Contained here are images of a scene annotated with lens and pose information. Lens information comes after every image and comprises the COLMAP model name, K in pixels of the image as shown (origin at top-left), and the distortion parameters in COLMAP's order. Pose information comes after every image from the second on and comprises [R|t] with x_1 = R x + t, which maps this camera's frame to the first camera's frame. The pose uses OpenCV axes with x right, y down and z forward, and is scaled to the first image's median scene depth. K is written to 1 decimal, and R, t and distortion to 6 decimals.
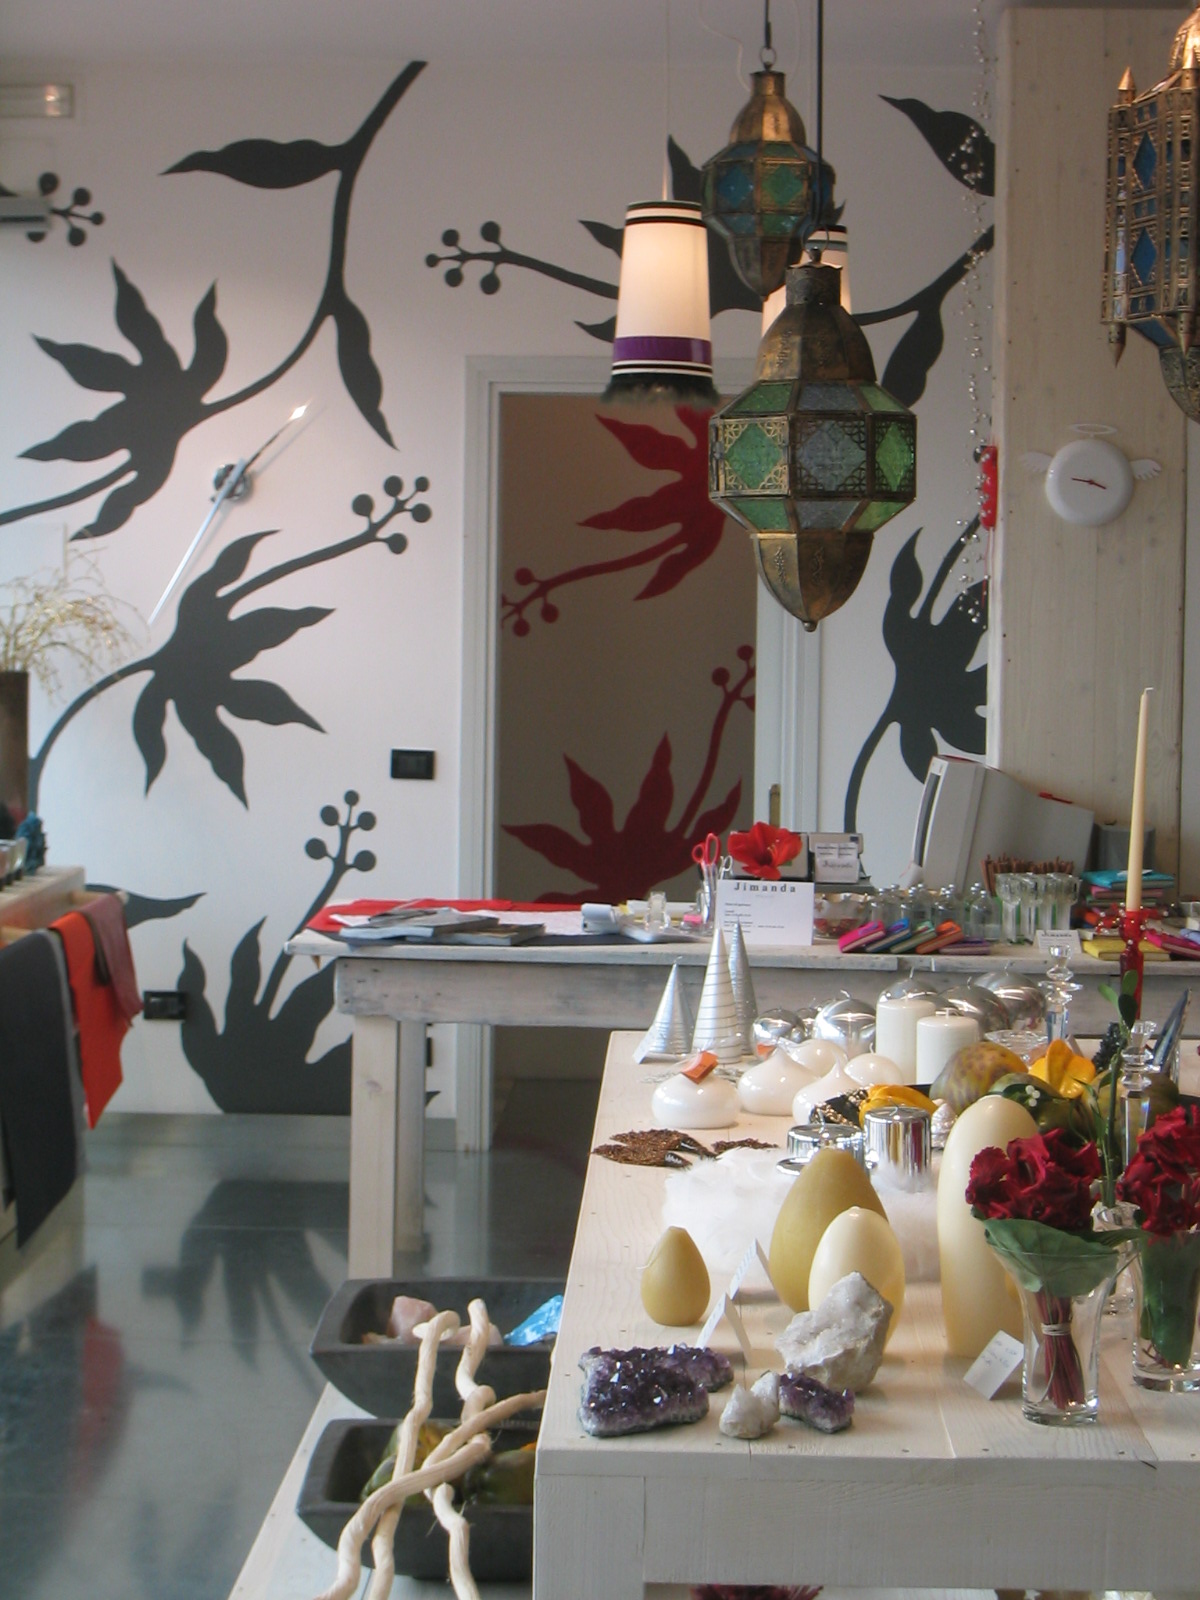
lens RADIAL K [[3176.7, 0, 583.6], [0, 3176.7, 729.5], [0, 0, 1]] dist [-0.066834, 0.000000]
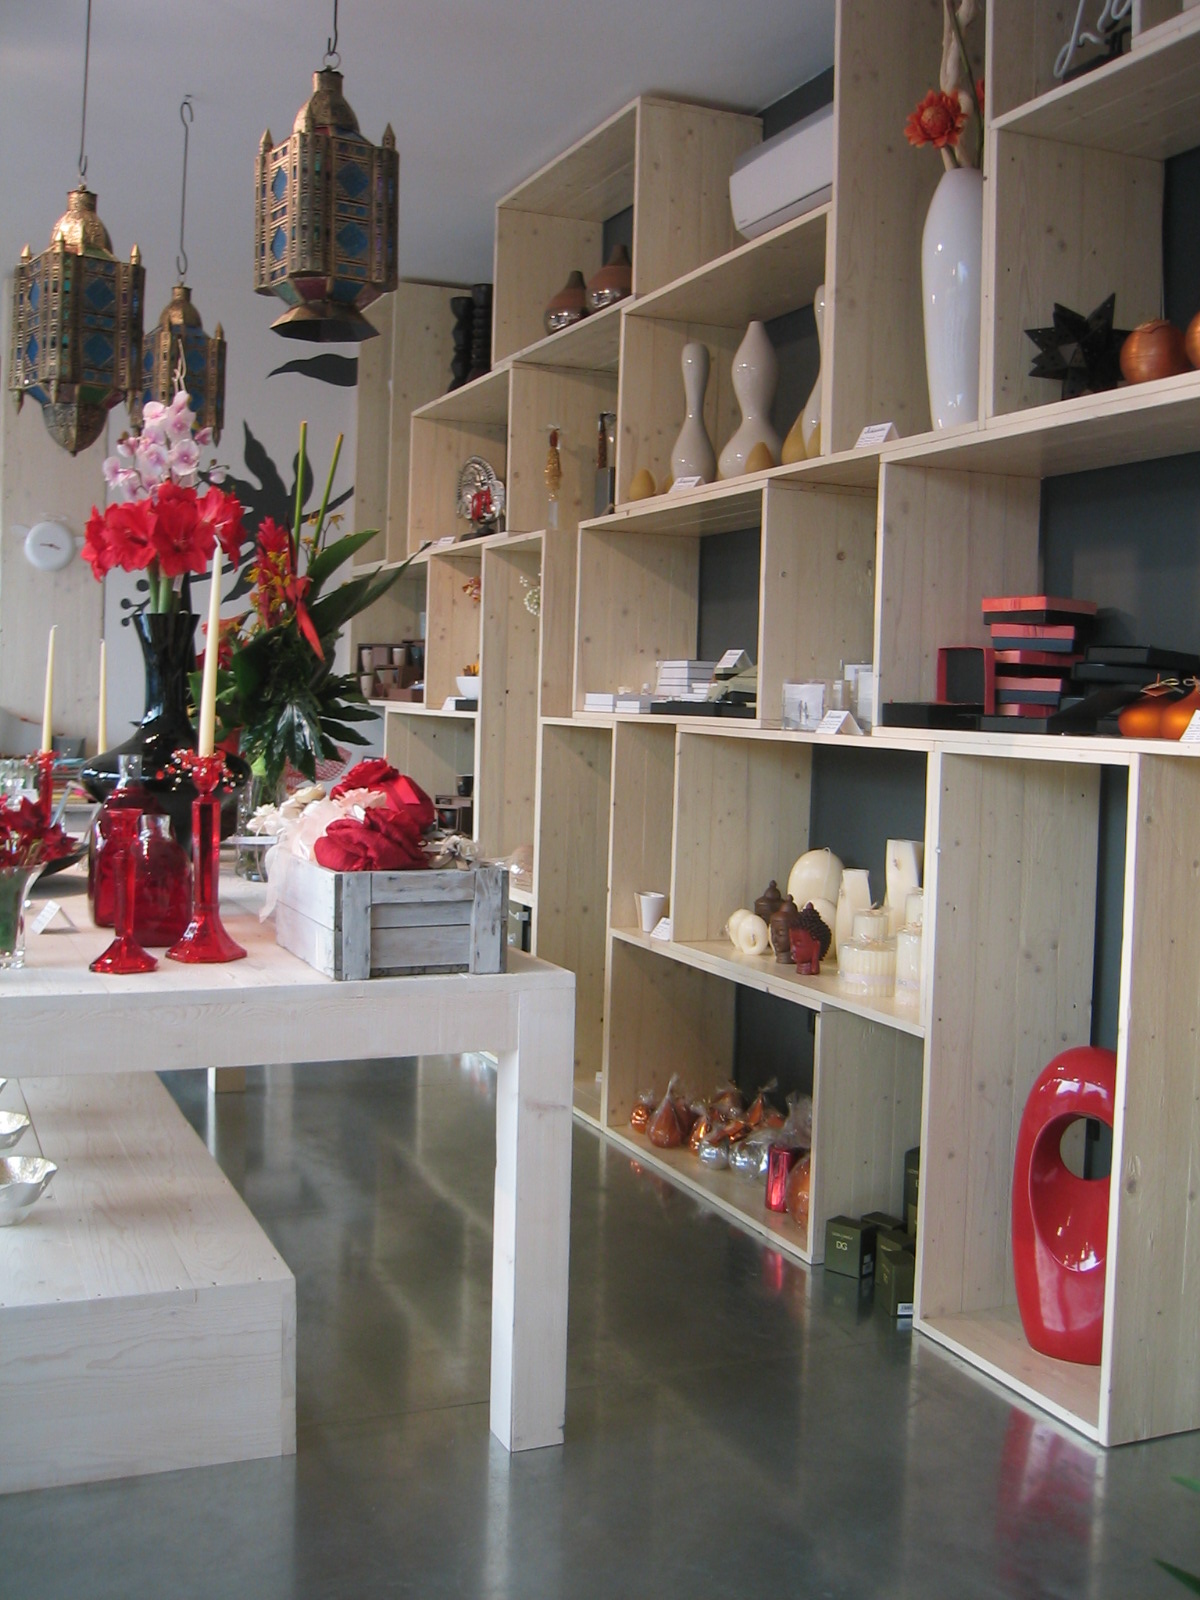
lens RADIAL K [[1658.2, 0, 572.4], [0, 1658.2, 728.8], [0, 0, 1]] dist [-0.096912, 0.000000]
pose [[0.908070, -0.001137, 0.418816, 0.038574], [0.007385, 0.999884, -0.013297, 0.038319], [-0.418753, 0.015168, 0.907974, 0.039227]]
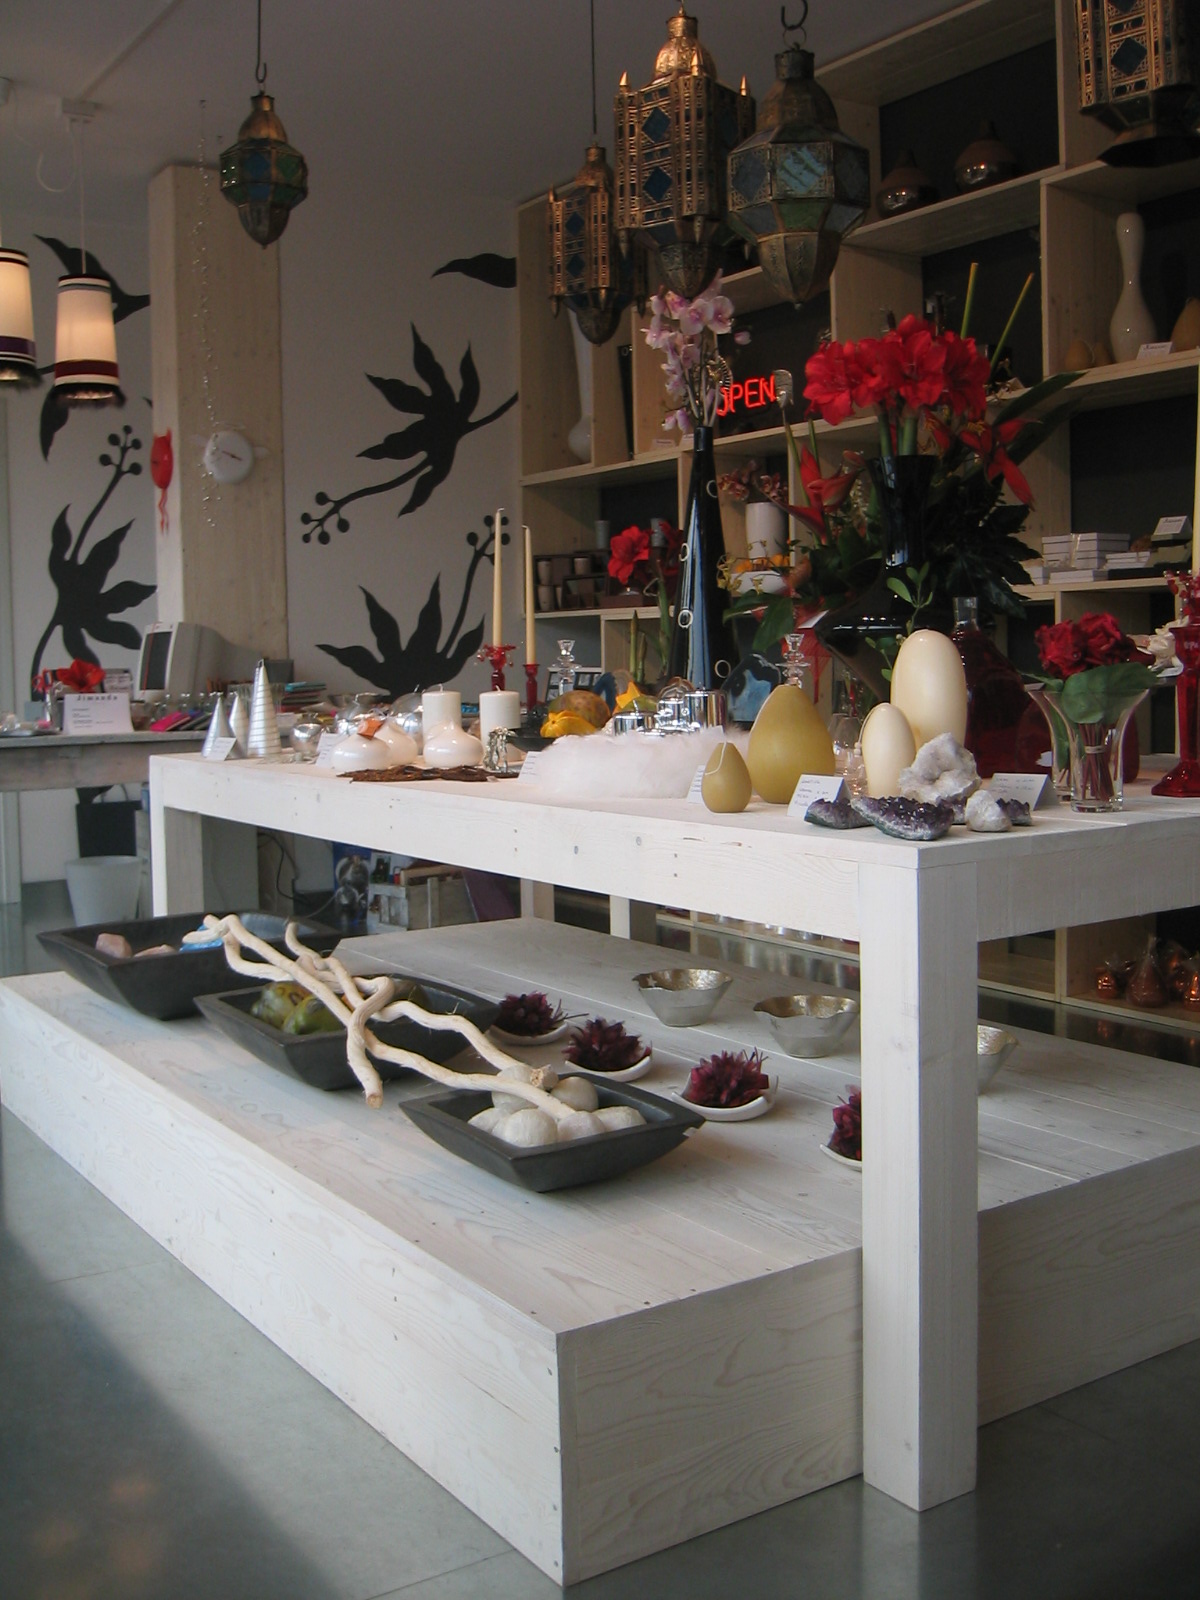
lens RADIAL K [[1658.2, 0, 573.1], [0, 1658.2, 740.7], [0, 0, 1]] dist [-0.096912, 0.000000]
pose [[0.820862, -0.060498, 0.567913, -0.183563], [0.056980, 0.998088, 0.023964, 0.057223], [-0.568277, 0.012688, 0.822740, 0.190231]]
